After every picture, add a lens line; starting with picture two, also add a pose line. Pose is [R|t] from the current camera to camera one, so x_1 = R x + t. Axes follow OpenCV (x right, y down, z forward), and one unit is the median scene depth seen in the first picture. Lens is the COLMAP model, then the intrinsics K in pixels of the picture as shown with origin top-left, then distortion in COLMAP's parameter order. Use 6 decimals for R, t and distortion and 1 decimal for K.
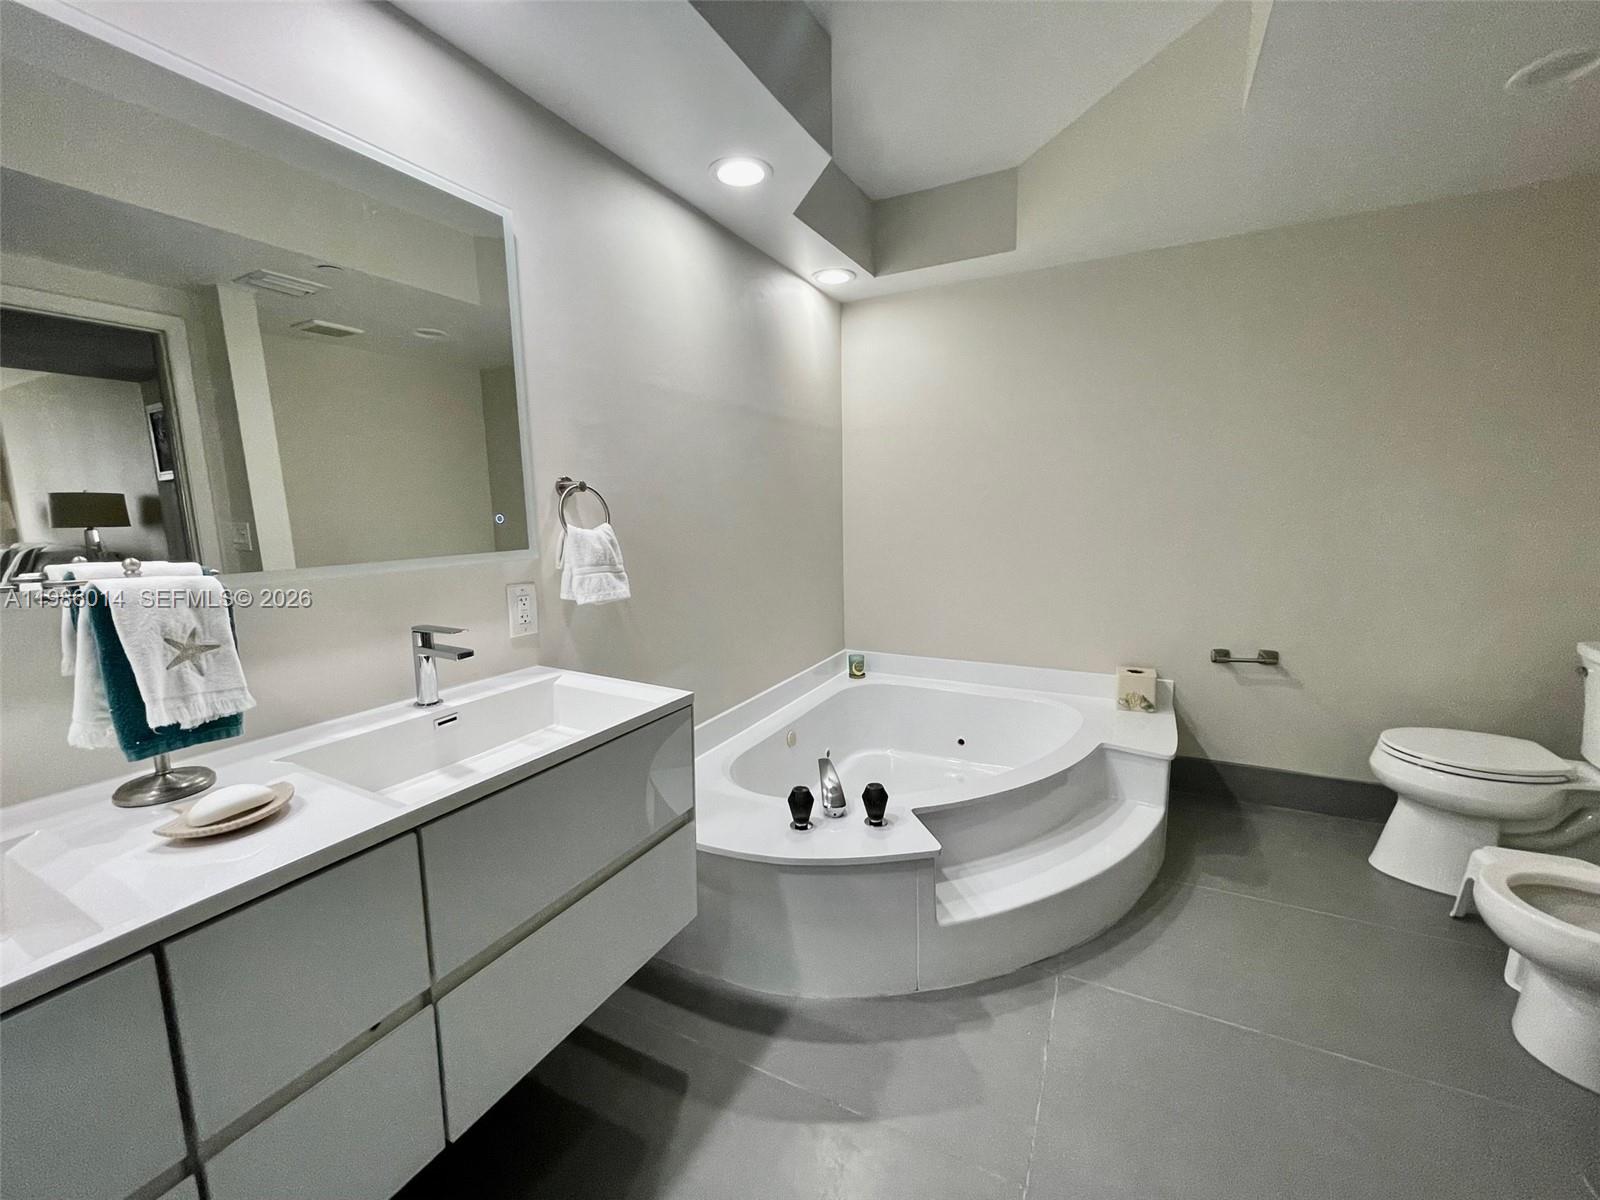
lens RADIAL K [[647.5, 0, 800.0], [0, 647.5, 600.0], [0, 0, 1]] dist [0.000263, 0.000180]
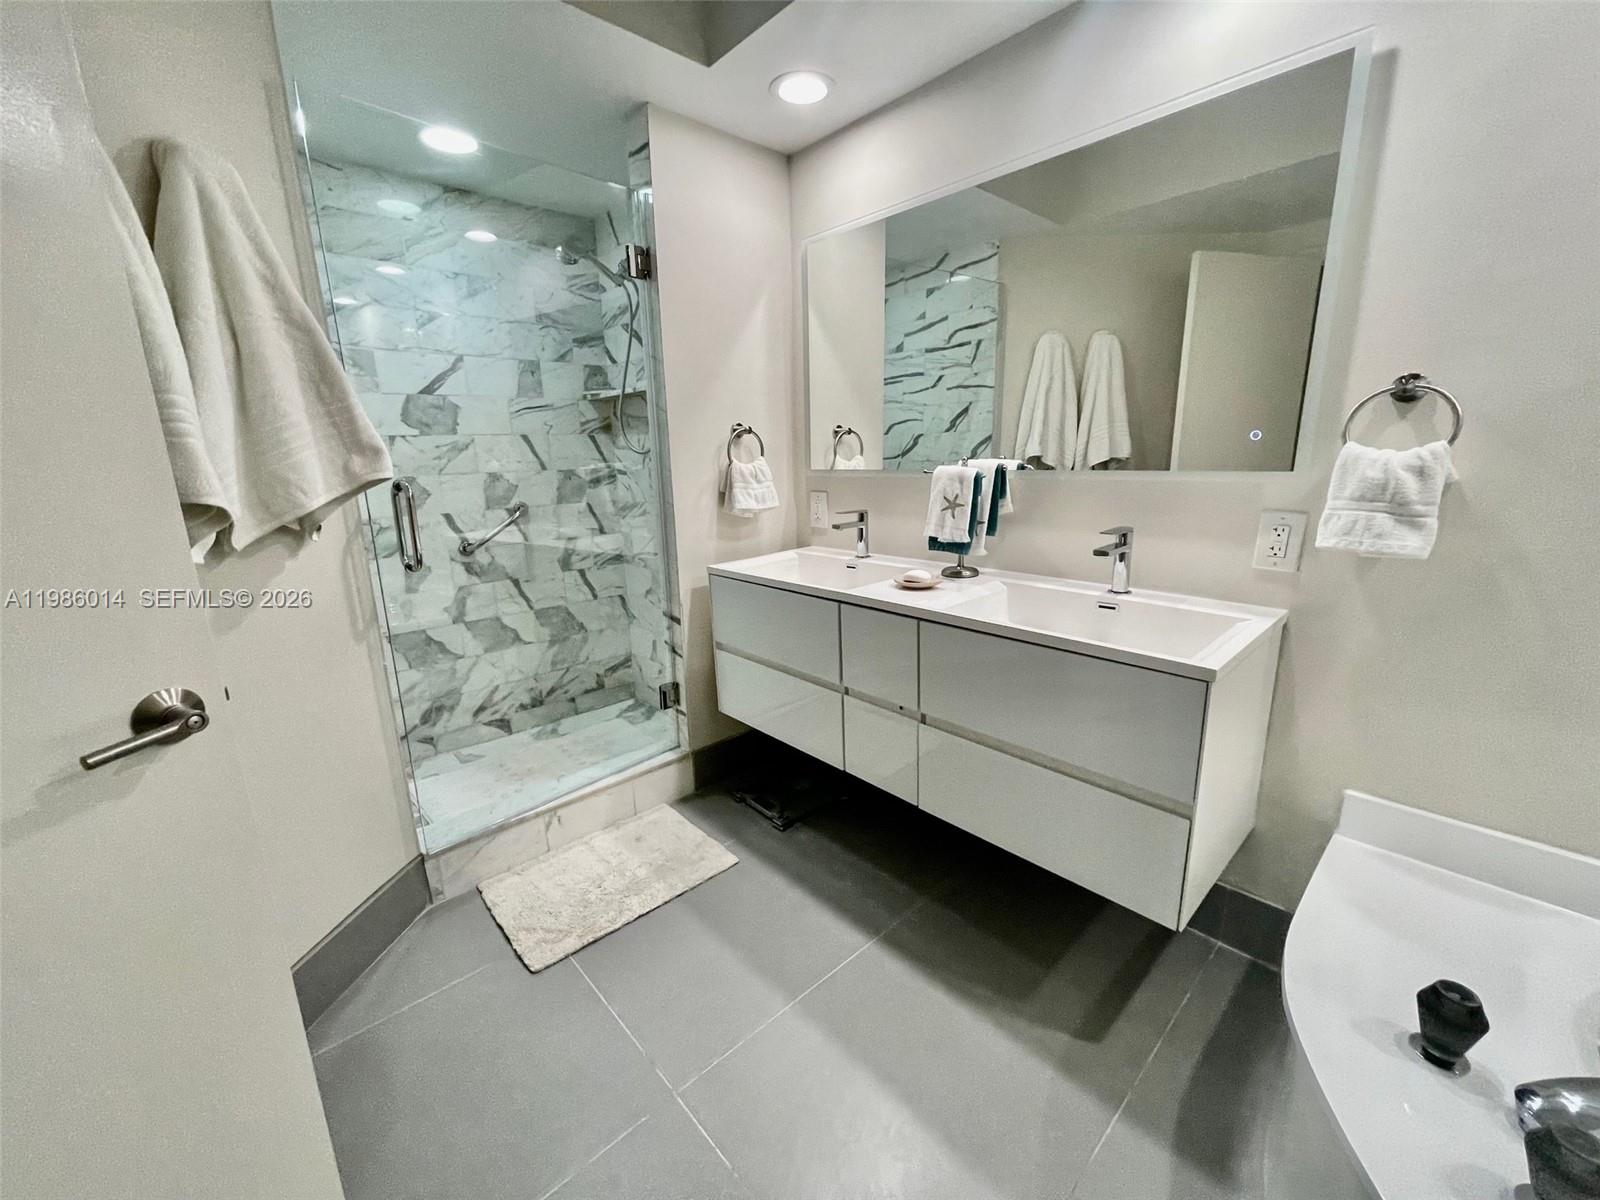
lens RADIAL K [[656.3, 0, 800.0], [0, 656.3, 600.0], [0, 0, 1]] dist [-0.000025, 0.000435]
pose [[-0.351336, 0.240979, -0.904706, 0.490283], [-0.100980, 0.950918, 0.292503, -0.081106], [0.930788, 0.194124, -0.309757, 0.544969]]
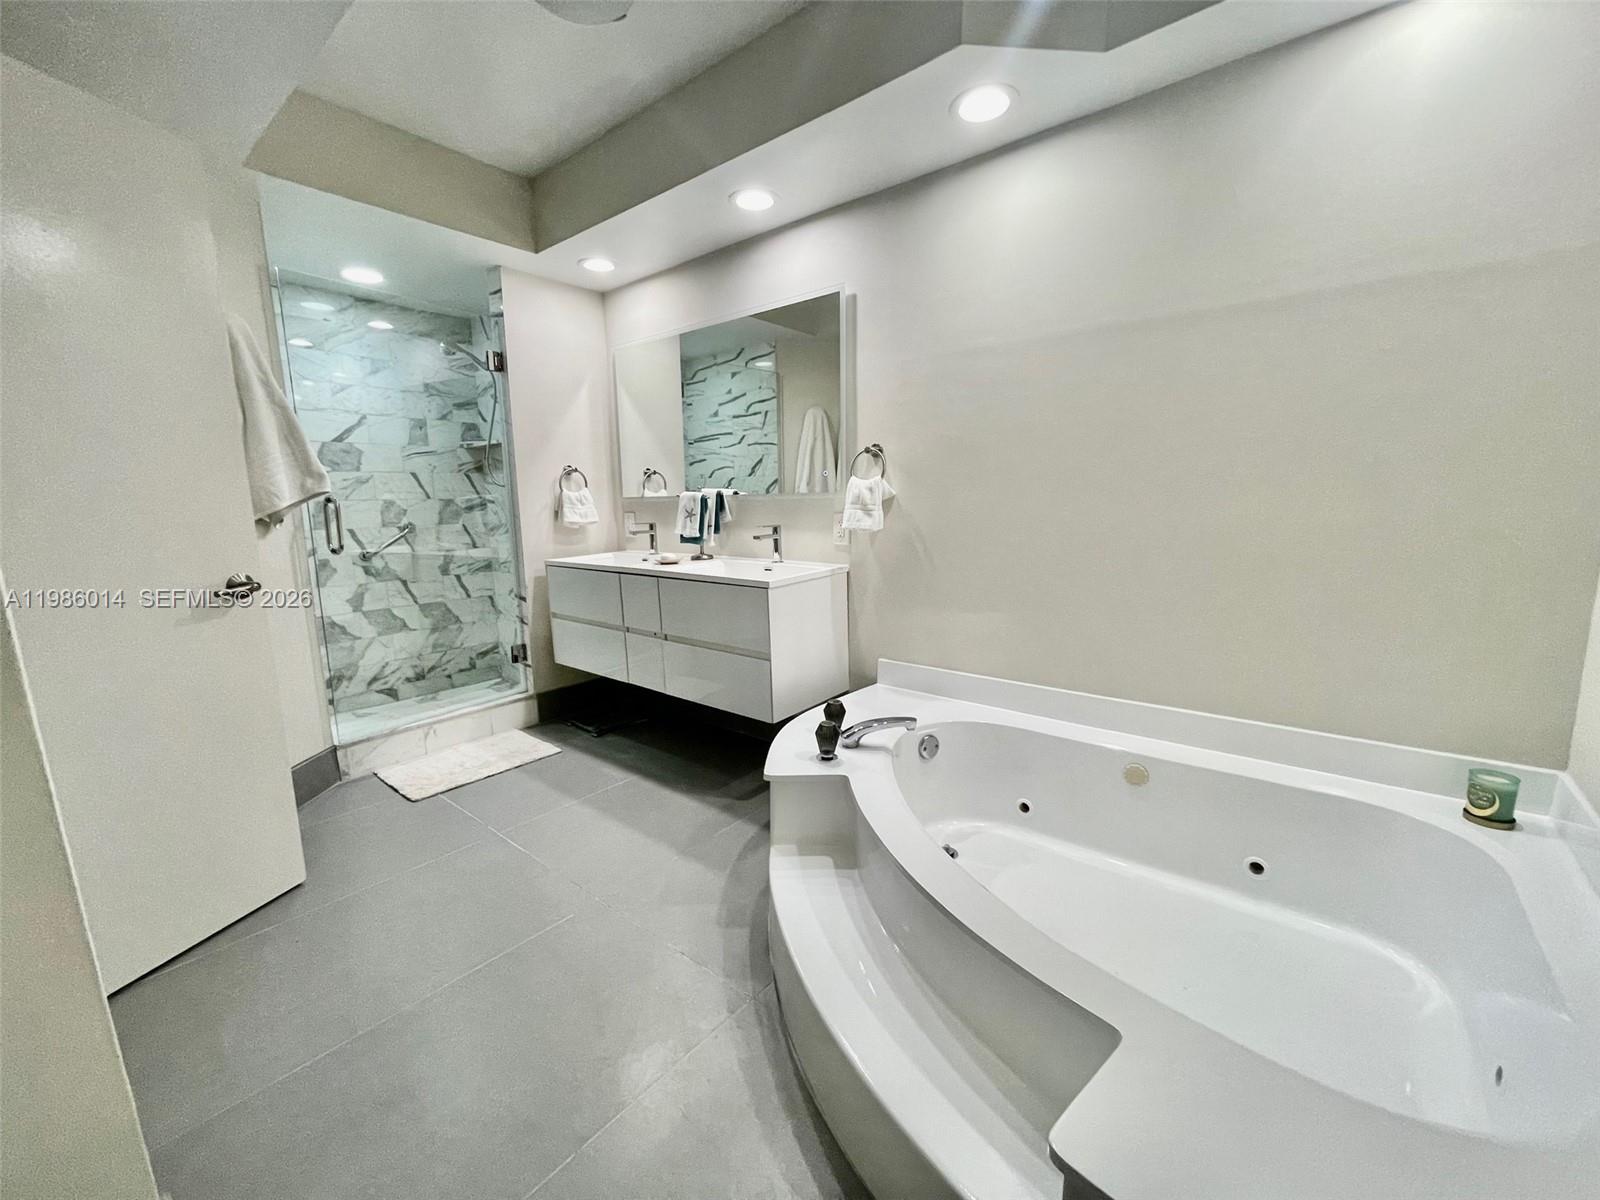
lens RADIAL K [[656.3, 0, 800.0], [0, 656.3, 600.0], [0, 0, 1]] dist [-0.000025, 0.000435]
pose [[-0.216483, 0.177722, -0.959974, 0.976287], [-0.117268, 0.971438, 0.206290, -0.111085], [0.969218, 0.157232, -0.189459, 0.984399]]
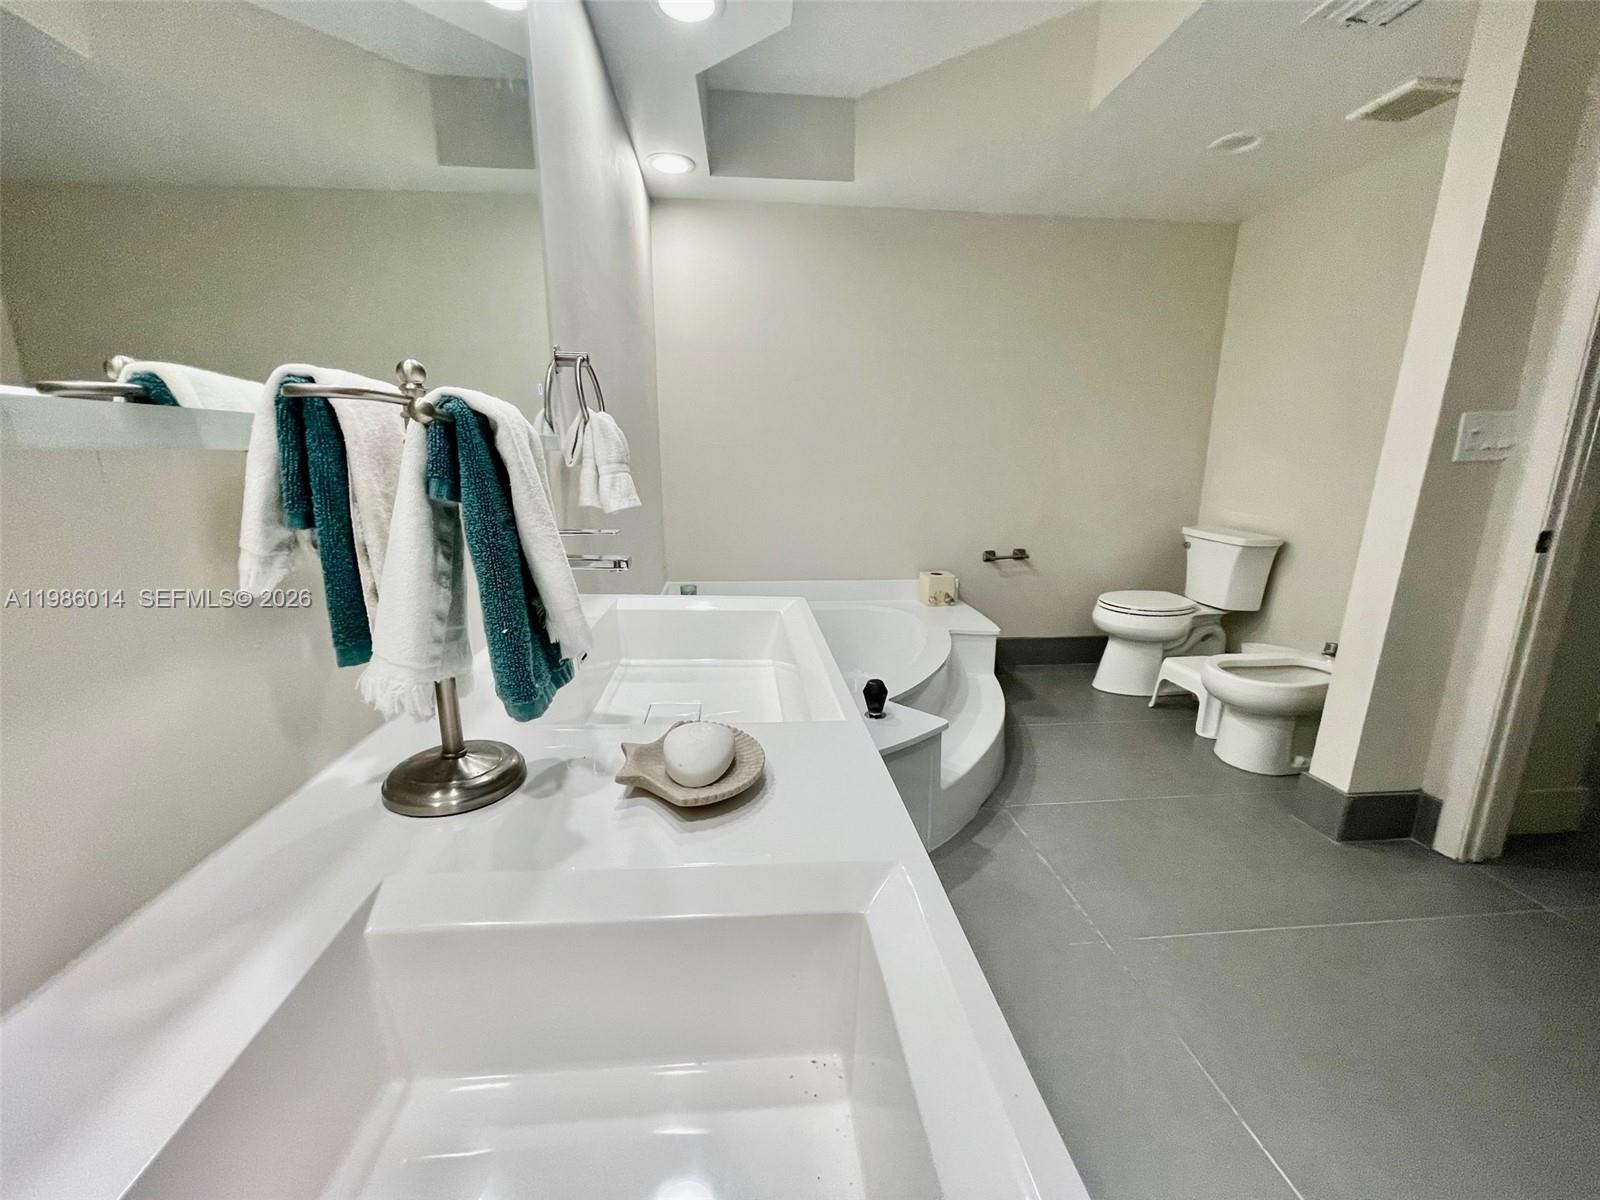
lens RADIAL K [[647.5, 0, 800.0], [0, 647.5, 600.0], [0, 0, 1]] dist [0.000263, 0.000180]
pose [[0.839070, -0.098811, 0.534974, -0.469079], [0.058863, 0.994083, 0.091286, 0.044799], [-0.540829, -0.045105, 0.839922, 0.164156]]
